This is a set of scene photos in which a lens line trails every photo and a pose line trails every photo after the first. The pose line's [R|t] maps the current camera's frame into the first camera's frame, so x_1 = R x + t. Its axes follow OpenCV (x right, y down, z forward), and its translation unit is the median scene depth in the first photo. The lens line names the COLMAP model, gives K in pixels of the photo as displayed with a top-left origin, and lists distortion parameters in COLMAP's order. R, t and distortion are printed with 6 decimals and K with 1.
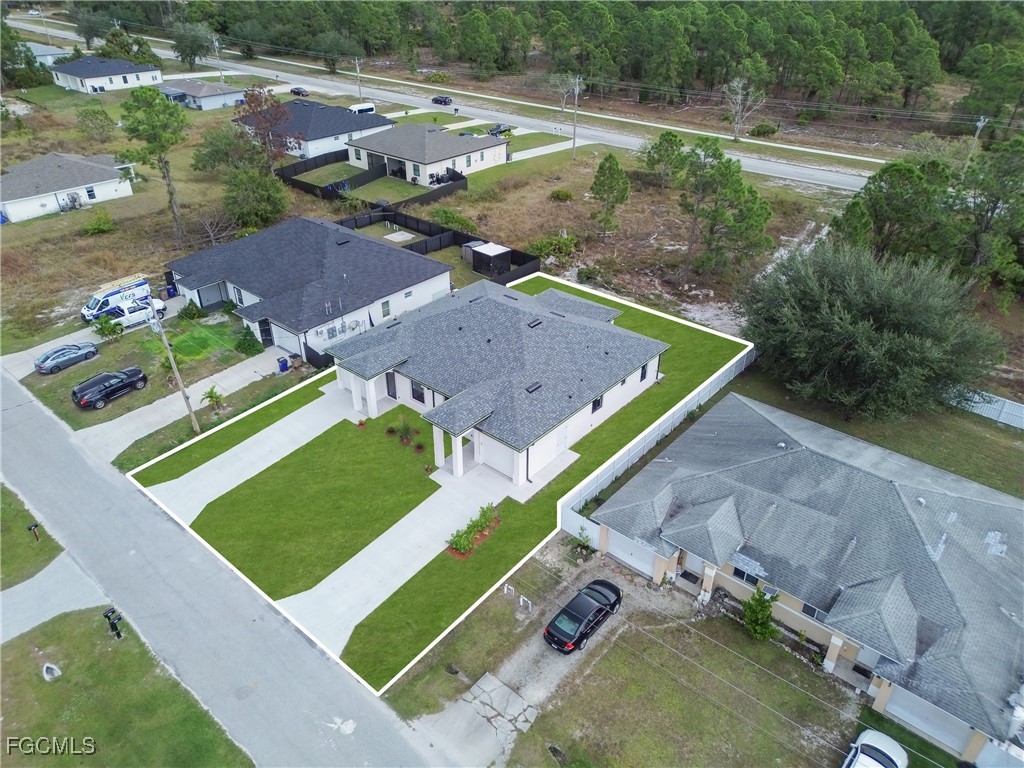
lens RADIAL K [[714.8, 0, 510.2], [0, 714.8, 382.9], [0, 0, 1]] dist [0.057677, -0.061634]
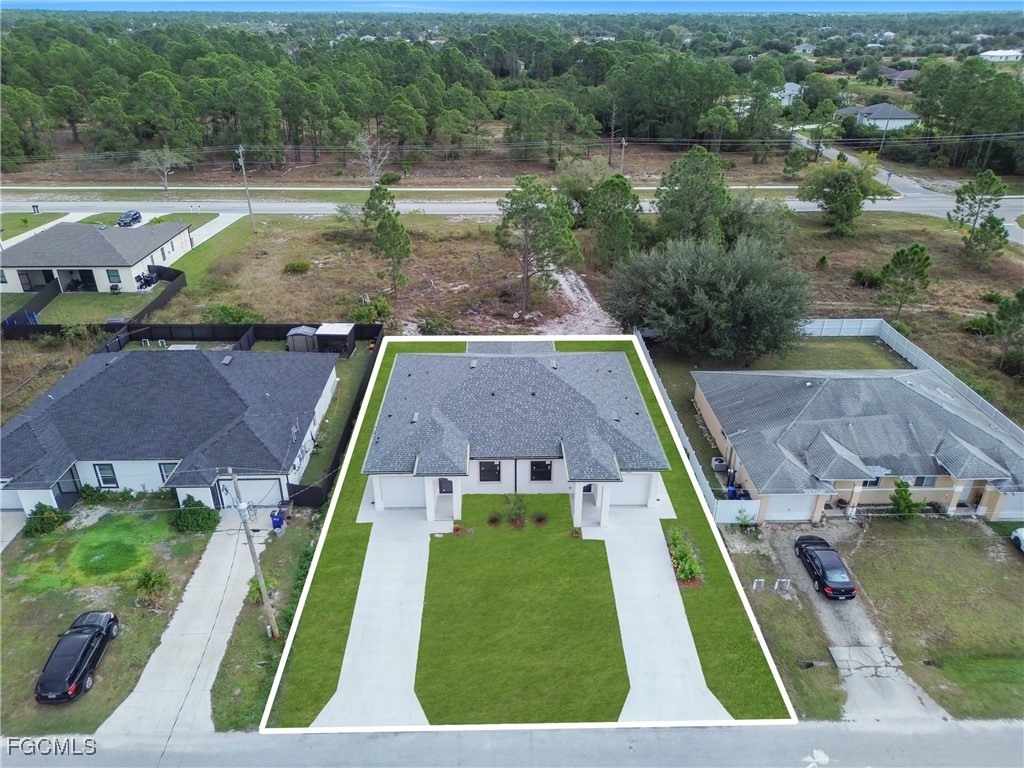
lens RADIAL K [[714.8, 0, 510.2], [0, 714.8, 382.9], [0, 0, 1]] dist [0.057677, -0.061634]
pose [[0.746575, -0.306407, 0.590542, -0.552523], [0.349272, 0.935984, 0.044084, -0.112453], [-0.566246, 0.173348, 0.805802, 0.199128]]
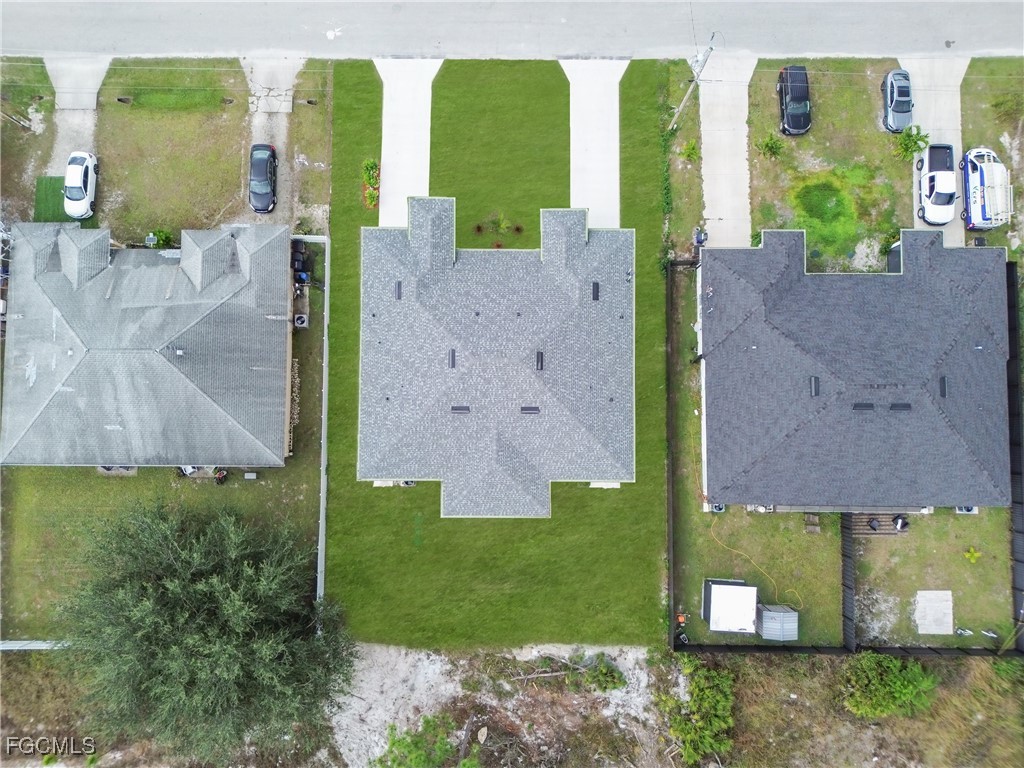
lens RADIAL K [[714.8, 0, 510.2], [0, 714.8, 382.9], [0, 0, 1]] dist [0.057677, -0.061634]
pose [[-0.762938, 0.645312, -0.038719, 0.029150], [-0.336857, -0.345711, 0.875792, -0.831517], [0.551773, 0.681217, 0.481133, 0.552069]]
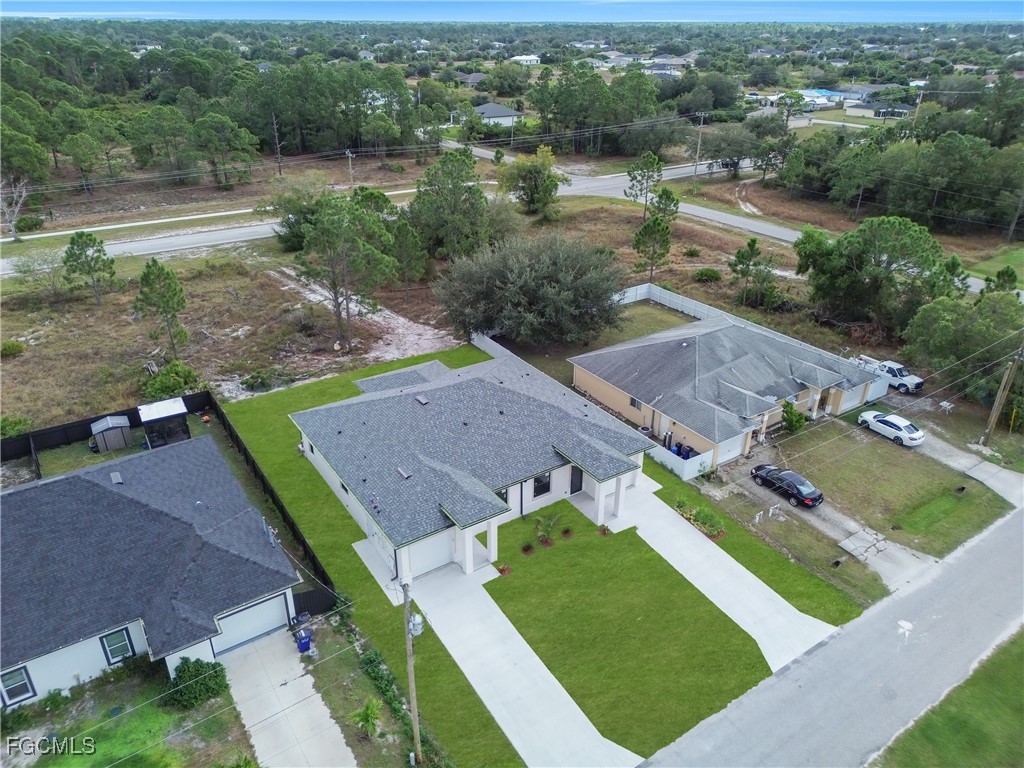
lens RADIAL K [[714.8, 0, 510.2], [0, 714.8, 382.9], [0, 0, 1]] dist [0.057677, -0.061634]
pose [[0.271284, -0.433403, 0.859399, -0.728727], [0.500665, 0.826119, 0.258576, -0.292683], [-0.822034, 0.360124, 0.441103, 0.489552]]
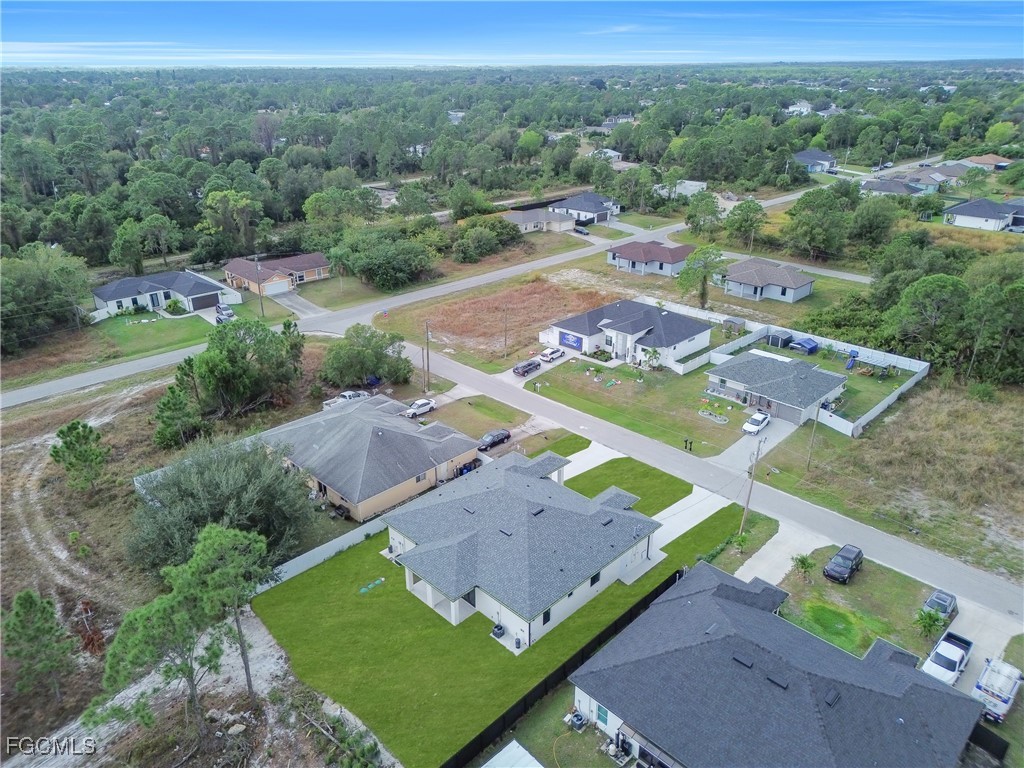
lens RADIAL K [[714.8, 0, 510.2], [0, 714.8, 382.9], [0, 0, 1]] dist [0.057677, -0.061634]
pose [[-0.997109, -0.028503, 0.070436, -0.076452], [0.041977, 0.566052, 0.823300, -1.129278], [-0.063337, 0.823877, -0.563219, 1.410007]]
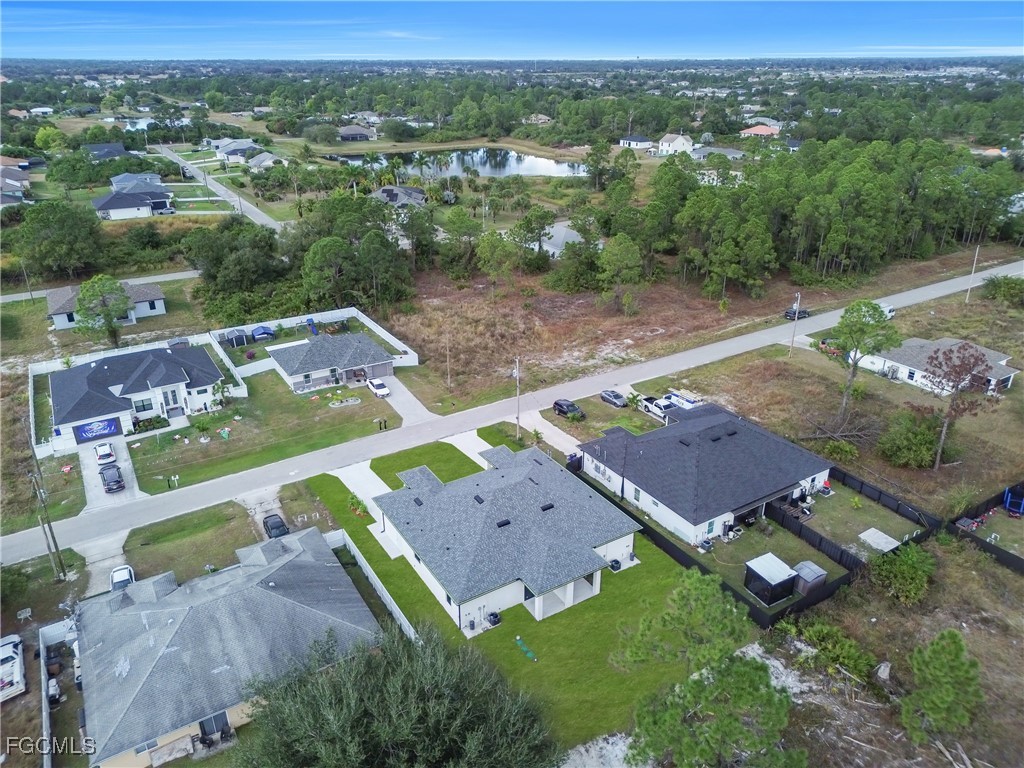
lens RADIAL K [[714.8, 0, 510.2], [0, 714.8, 382.9], [0, 0, 1]] dist [0.057677, -0.061634]
pose [[-0.300630, 0.389310, -0.870666, 0.931813], [-0.499519, 0.713401, 0.491468, -0.789774], [0.812467, 0.582664, -0.020002, 0.848237]]
